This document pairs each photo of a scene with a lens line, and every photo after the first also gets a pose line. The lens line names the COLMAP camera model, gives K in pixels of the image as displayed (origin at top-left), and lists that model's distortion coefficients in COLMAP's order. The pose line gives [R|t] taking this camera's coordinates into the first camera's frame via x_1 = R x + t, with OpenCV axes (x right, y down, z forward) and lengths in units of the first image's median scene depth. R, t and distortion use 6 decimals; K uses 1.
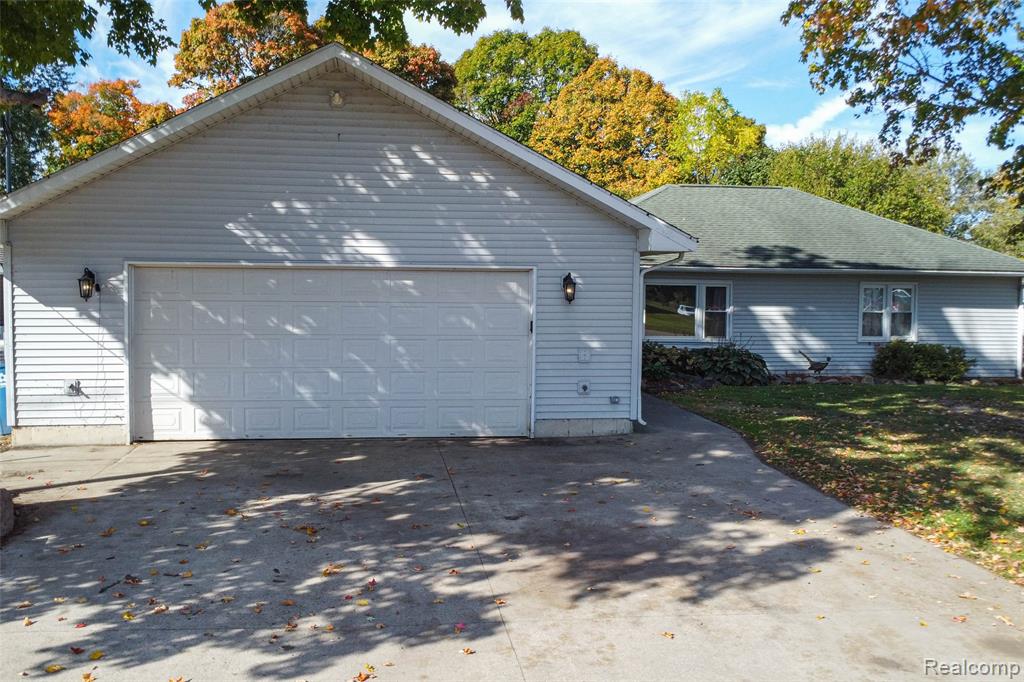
lens RADIAL K [[874.9, 0, 510.0], [0, 874.9, 334.0], [0, 0, 1]] dist [-0.013710, -0.013514]
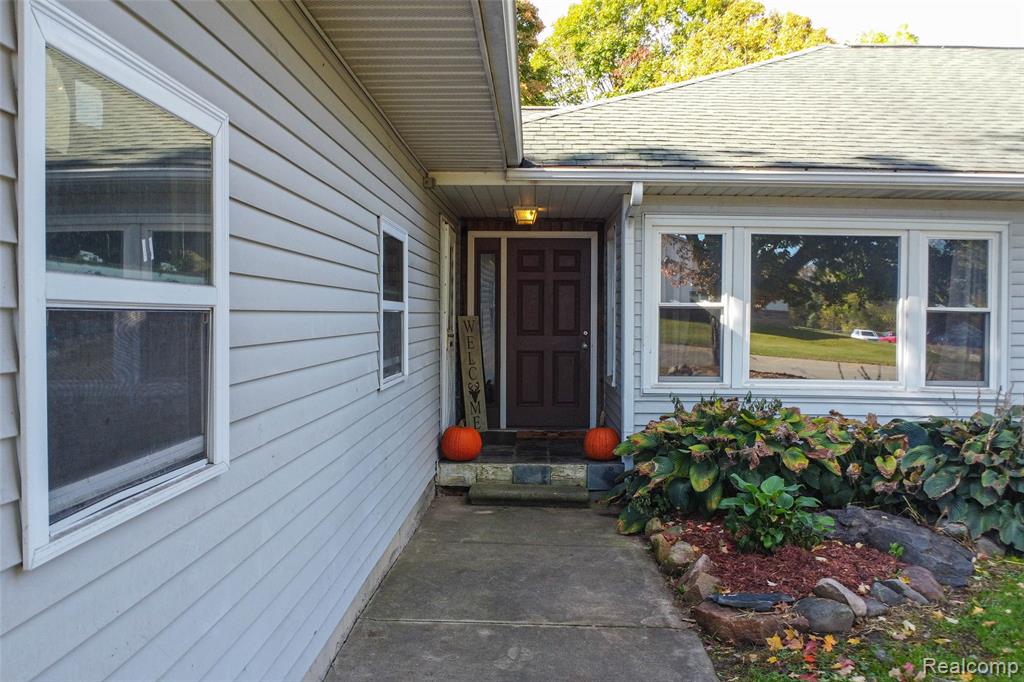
lens RADIAL K [[874.9, 0, 510.0], [0, 874.9, 334.0], [0, 0, 1]] dist [-0.013710, -0.013514]
pose [[0.983425, -0.001293, -0.181313, 0.214508], [-0.002883, 0.999737, -0.022762, -0.013273], [0.181295, 0.022907, 0.983162, 1.102253]]
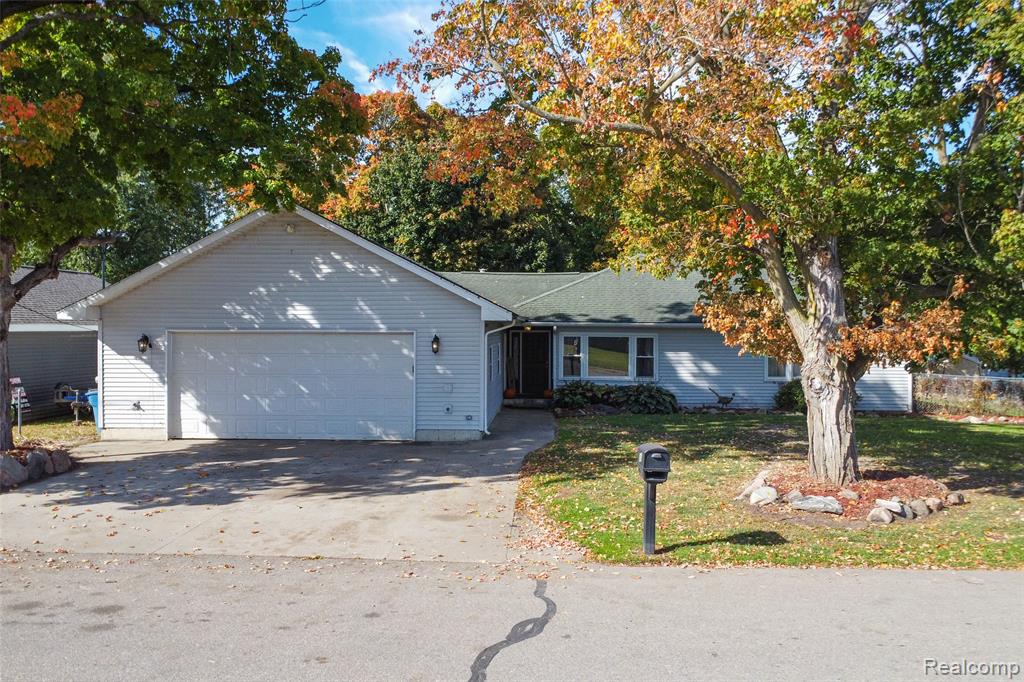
lens RADIAL K [[884.0, 0, 549.0], [0, 884.0, 340.2], [0, 0, 1]] dist [0.005878, 0.002863]
pose [[0.986527, -0.003074, -0.163570, 0.543565], [-0.003150, 0.999281, -0.037774, -0.001394], [0.163568, 0.037780, 0.985808, -0.534041]]
